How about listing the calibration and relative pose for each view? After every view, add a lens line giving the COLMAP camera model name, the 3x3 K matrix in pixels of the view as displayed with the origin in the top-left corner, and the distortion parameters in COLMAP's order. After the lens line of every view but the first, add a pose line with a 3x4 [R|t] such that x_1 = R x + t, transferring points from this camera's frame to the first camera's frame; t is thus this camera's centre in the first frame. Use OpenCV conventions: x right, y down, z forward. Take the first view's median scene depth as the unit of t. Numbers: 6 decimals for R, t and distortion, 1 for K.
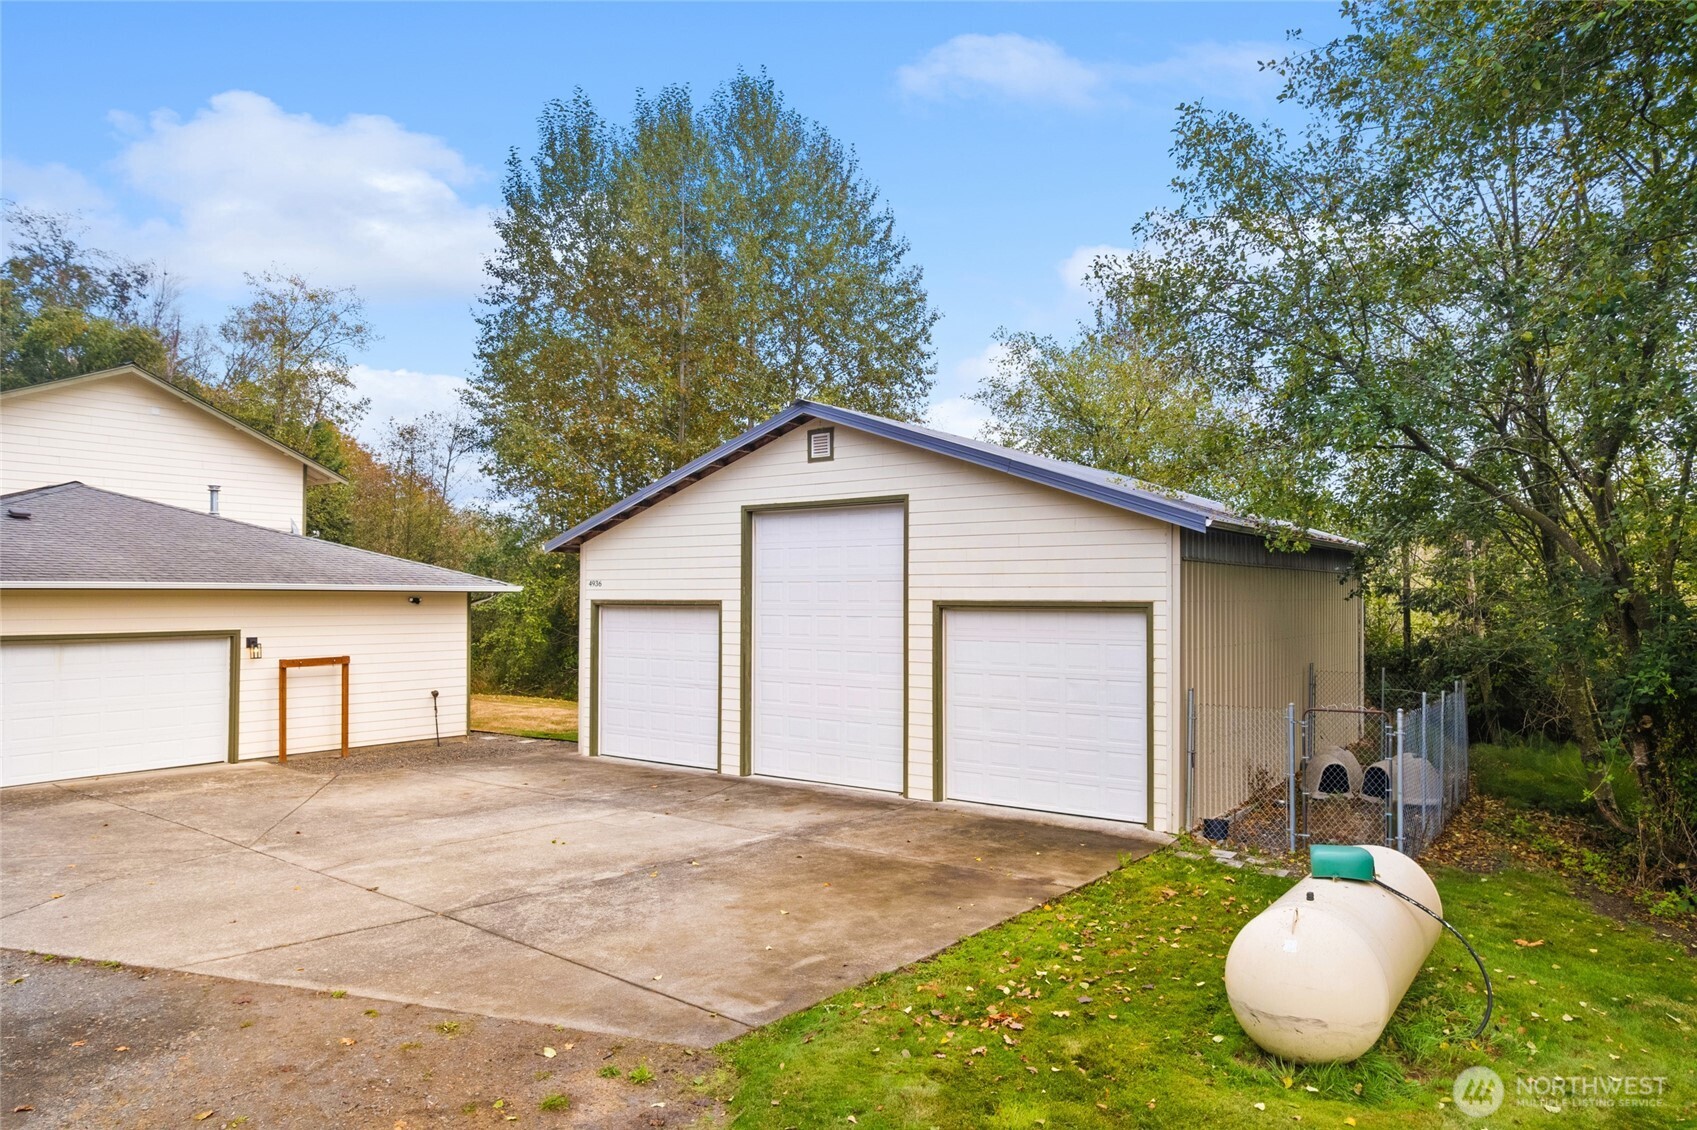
lens RADIAL K [[1074.1, 0, 854.6], [0, 1074.1, 586.7], [0, 0, 1]] dist [-0.080478, 0.066481]
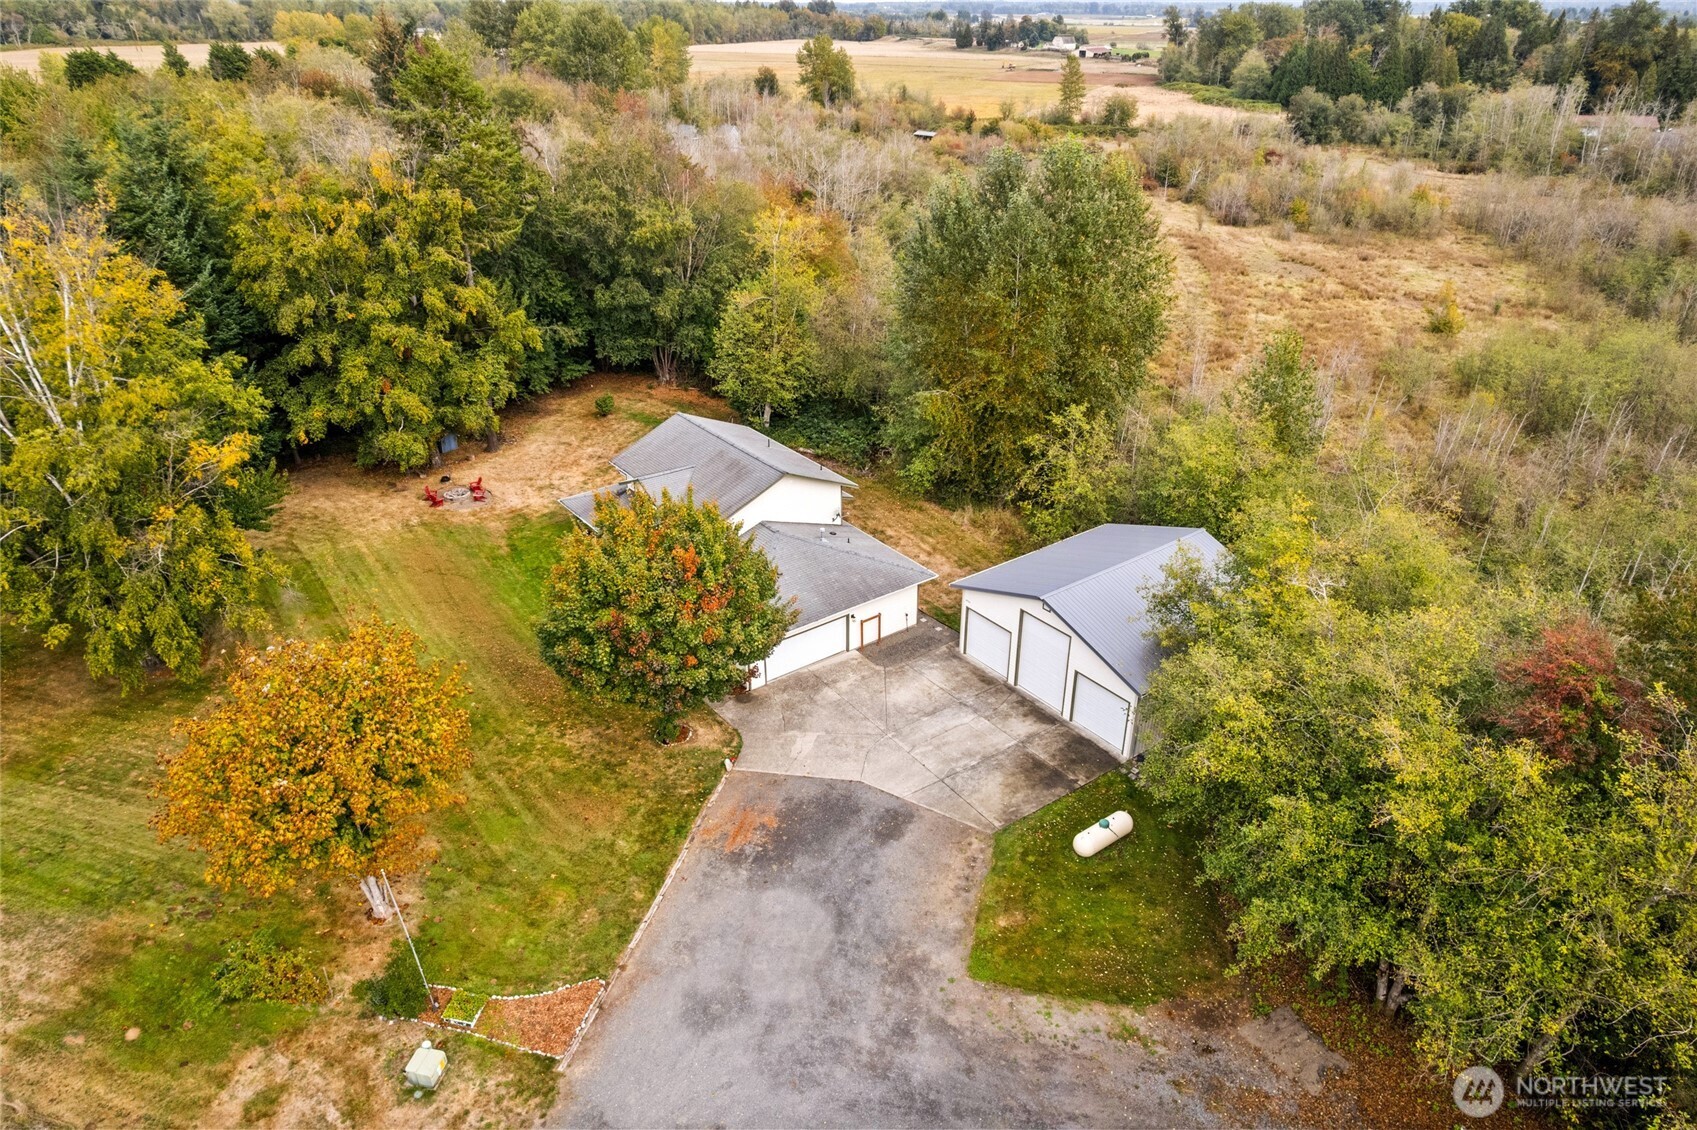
lens RADIAL K [[1074.1, 0, 854.6], [0, 1074.1, 586.7], [0, 0, 1]] dist [-0.080478, 0.066481]
pose [[0.955973, 0.141629, -0.257014, 0.196535], [0.008552, 0.862007, 0.506824, -1.556223], [0.293329, -0.486708, 0.822845, -1.444345]]
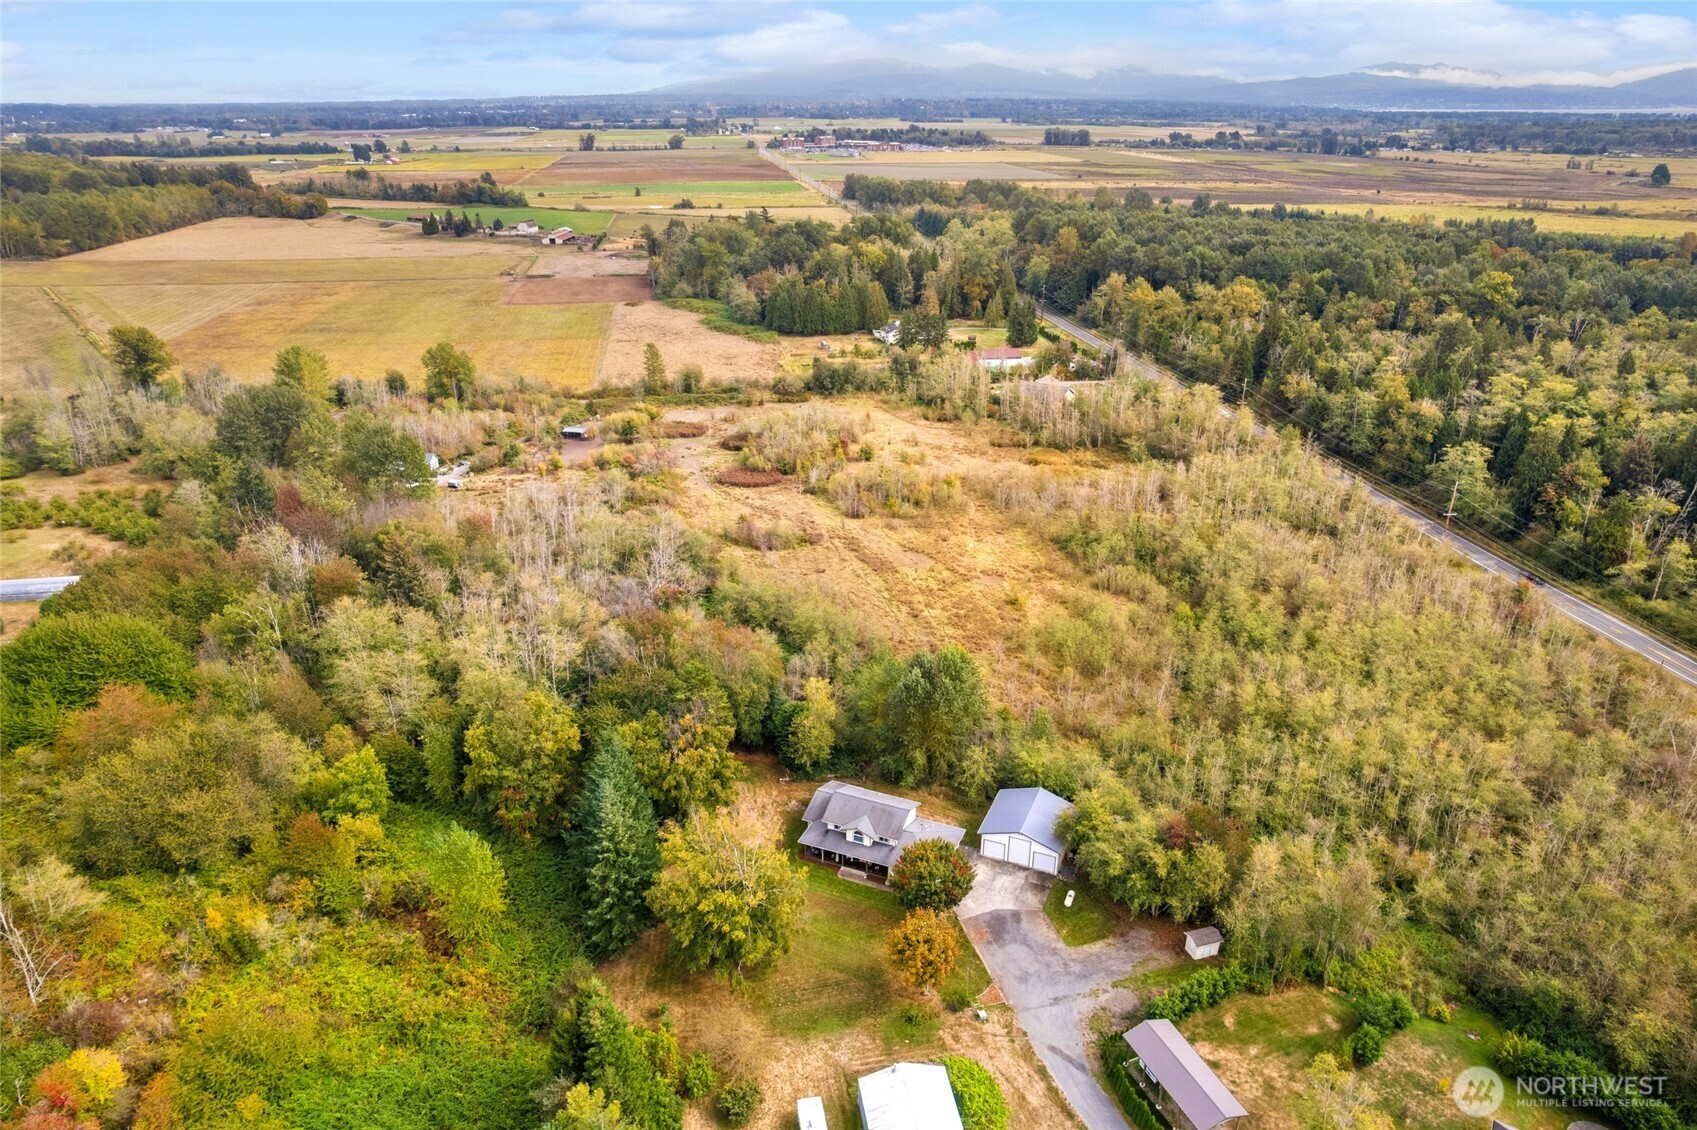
lens RADIAL K [[1074.1, 0, 854.6], [0, 1074.1, 586.7], [0, 0, 1]] dist [-0.080478, 0.066481]
pose [[0.974644, -0.092449, 0.203770, -2.817626], [-0.006655, 0.898279, 0.439375, -5.542213], [-0.223662, -0.429590, 0.874887, -5.289292]]
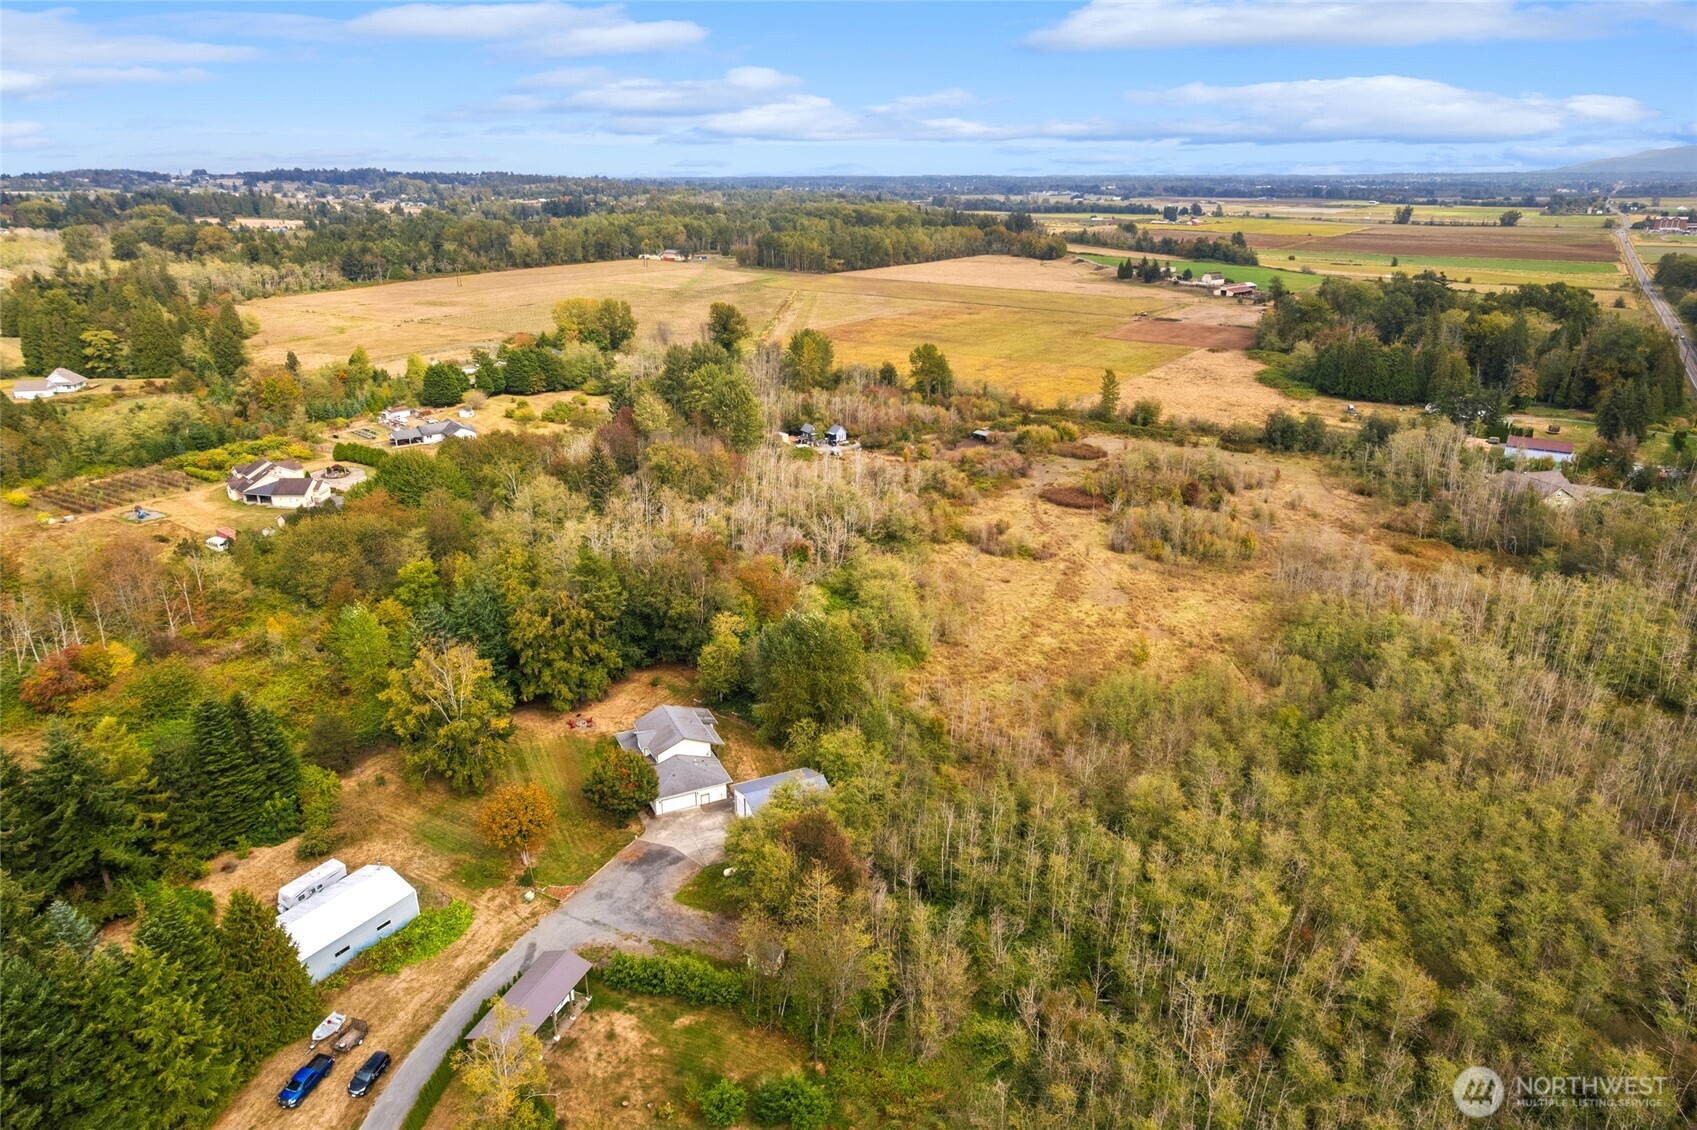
lens RADIAL K [[1074.1, 0, 854.6], [0, 1074.1, 586.7], [0, 0, 1]] dist [-0.080478, 0.066481]
pose [[0.878263, 0.171718, -0.446282, 3.995707], [0.013354, 0.924124, 0.381860, -4.664147], [0.477992, -0.341333, 0.809330, -4.682572]]
